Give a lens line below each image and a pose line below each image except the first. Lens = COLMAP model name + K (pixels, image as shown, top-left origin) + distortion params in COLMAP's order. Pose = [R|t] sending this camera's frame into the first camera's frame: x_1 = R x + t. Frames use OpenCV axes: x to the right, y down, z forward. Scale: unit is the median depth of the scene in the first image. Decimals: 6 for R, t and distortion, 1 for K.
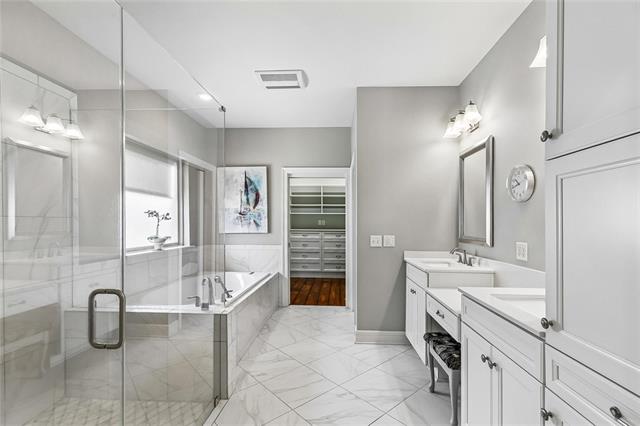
lens RADIAL K [[290.6, 0, 319.0], [0, 290.6, 225.9], [0, 0, 1]] dist [0.001442, -0.000030]
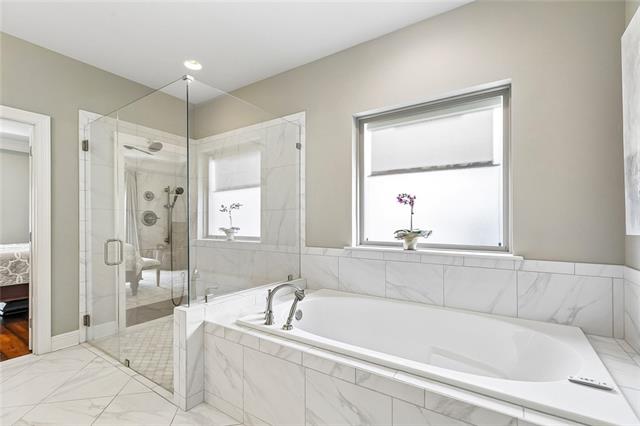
lens RADIAL K [[290.2, 0, 324.7], [0, 290.2, 212.0], [0, 0, 1]] dist [0.000676, 0.000155]
pose [[-0.487691, -0.040768, -0.872064, 0.246938], [-0.016010, 0.999159, -0.037756, 0.031207], [0.872870, -0.004452, -0.487933, 1.728063]]
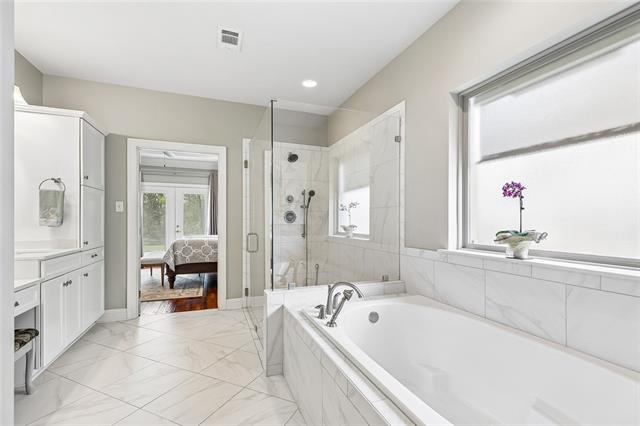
lens RADIAL K [[290.2, 0, 324.7], [0, 290.2, 212.0], [0, 0, 1]] dist [0.000676, 0.000155]
pose [[-0.904240, -0.024971, -0.426294, -0.035301], [-0.017326, 0.999612, -0.021803, 0.026036], [0.426673, -0.012329, -0.904322, 1.964956]]
